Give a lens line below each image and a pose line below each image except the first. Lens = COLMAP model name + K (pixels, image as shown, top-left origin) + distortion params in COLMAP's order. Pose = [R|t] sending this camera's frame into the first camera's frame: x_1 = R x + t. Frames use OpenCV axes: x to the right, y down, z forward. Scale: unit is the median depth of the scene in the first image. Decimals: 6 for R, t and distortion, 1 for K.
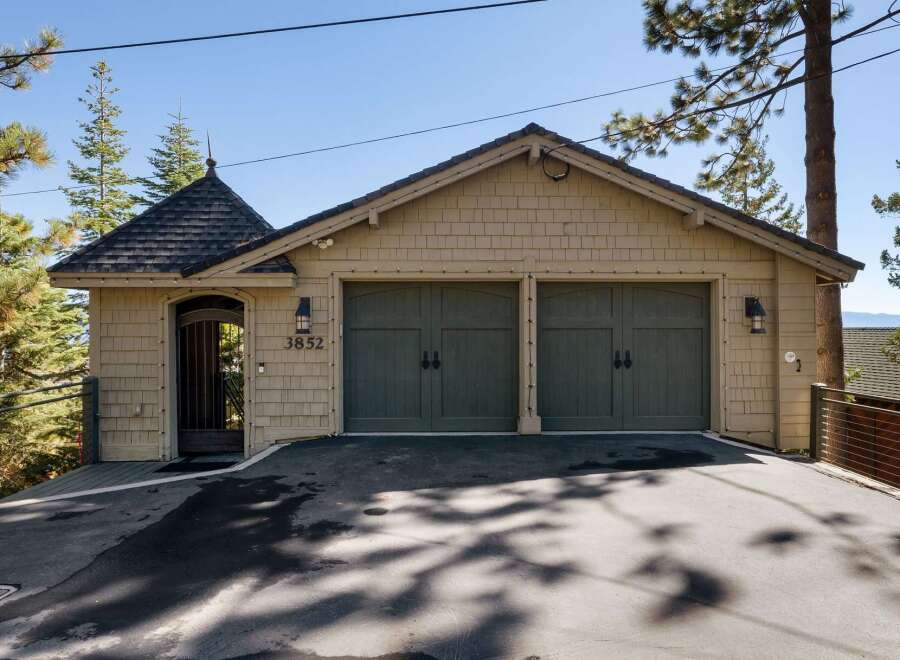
lens RADIAL K [[431.8, 0, 448.7], [0, 431.8, 322.0], [0, 0, 1]] dist [0.000677, 0.000477]
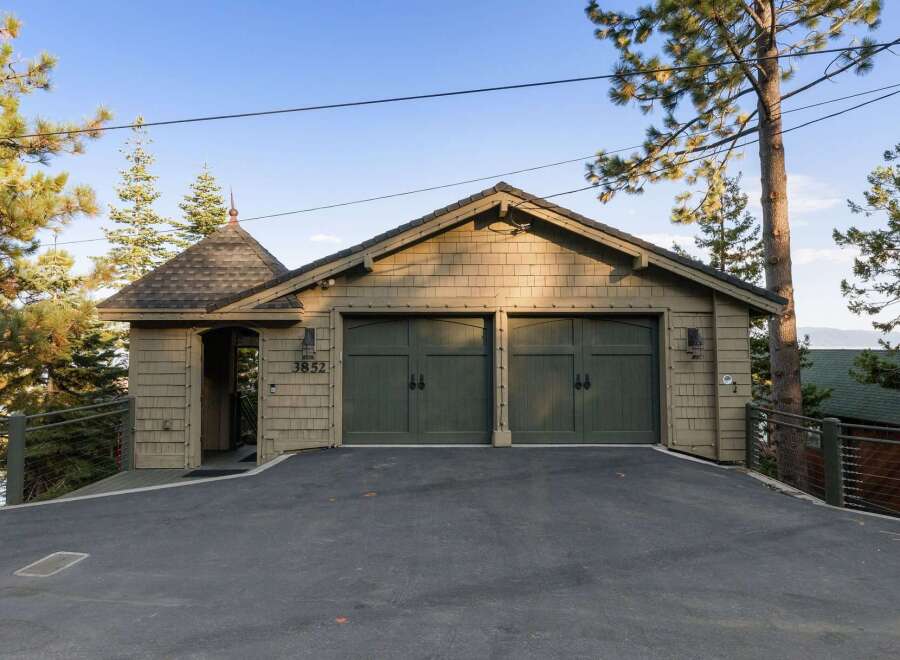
lens RADIAL K [[429.0, 0, 451.0], [0, 429.0, 323.8], [0, 0, 1]] dist [0.003263, 0.000581]
pose [[0.999779, -0.001204, -0.021010, 0.073757], [0.000423, 0.999311, -0.037107, -0.024980], [0.021041, 0.037090, 0.999090, -0.158479]]
